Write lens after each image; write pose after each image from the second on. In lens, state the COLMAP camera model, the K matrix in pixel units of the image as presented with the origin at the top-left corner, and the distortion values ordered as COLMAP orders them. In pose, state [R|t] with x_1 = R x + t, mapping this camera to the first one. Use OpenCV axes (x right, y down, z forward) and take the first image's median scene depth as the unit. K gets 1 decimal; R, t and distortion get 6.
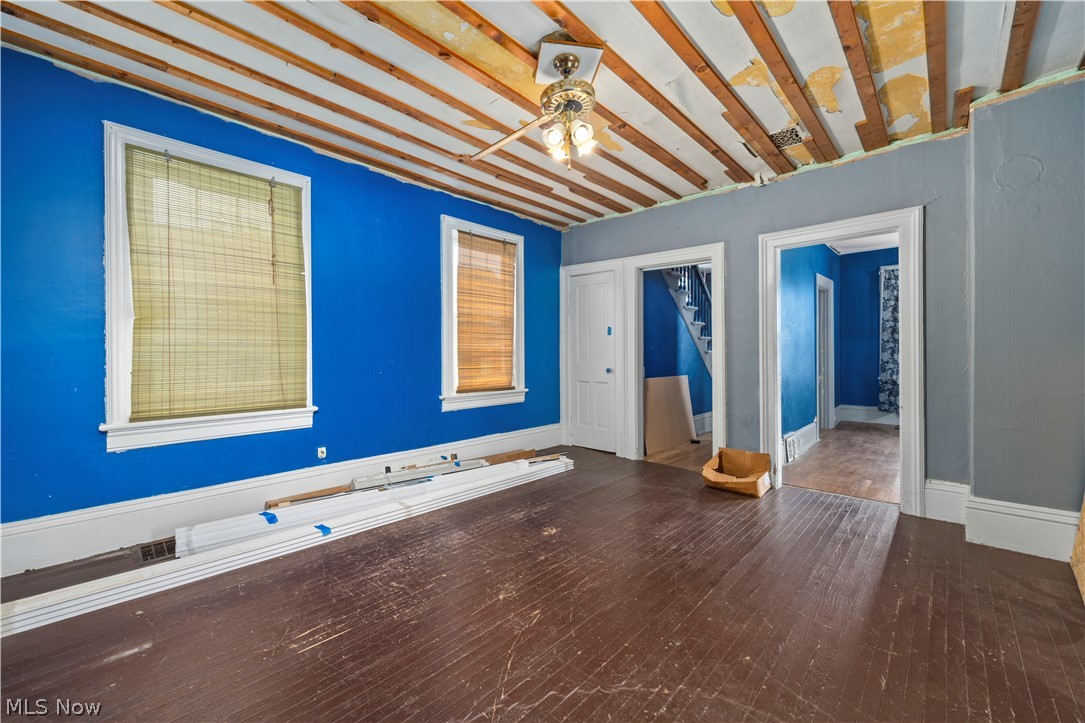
lens RADIAL K [[422.3, 0, 540.2], [0, 422.3, 356.9], [0, 0, 1]] dist [0.000625, 0.000056]
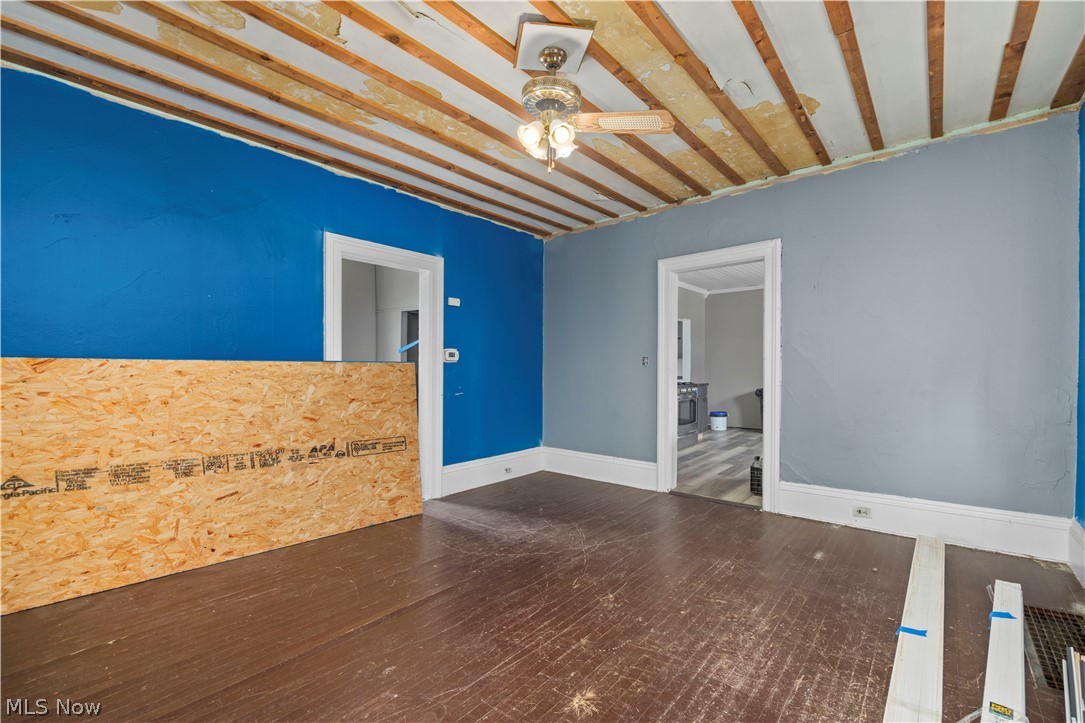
lens RADIAL K [[460.8, 0, 544.0], [0, 460.8, 362.8], [0, 0, 1]] dist [-0.016760, -0.000029]
pose [[-0.998410, -0.001656, -0.056349, 0.132285], [-0.002054, 0.999973, 0.007018, -0.037332], [0.056336, 0.007123, -0.998386, 1.930118]]
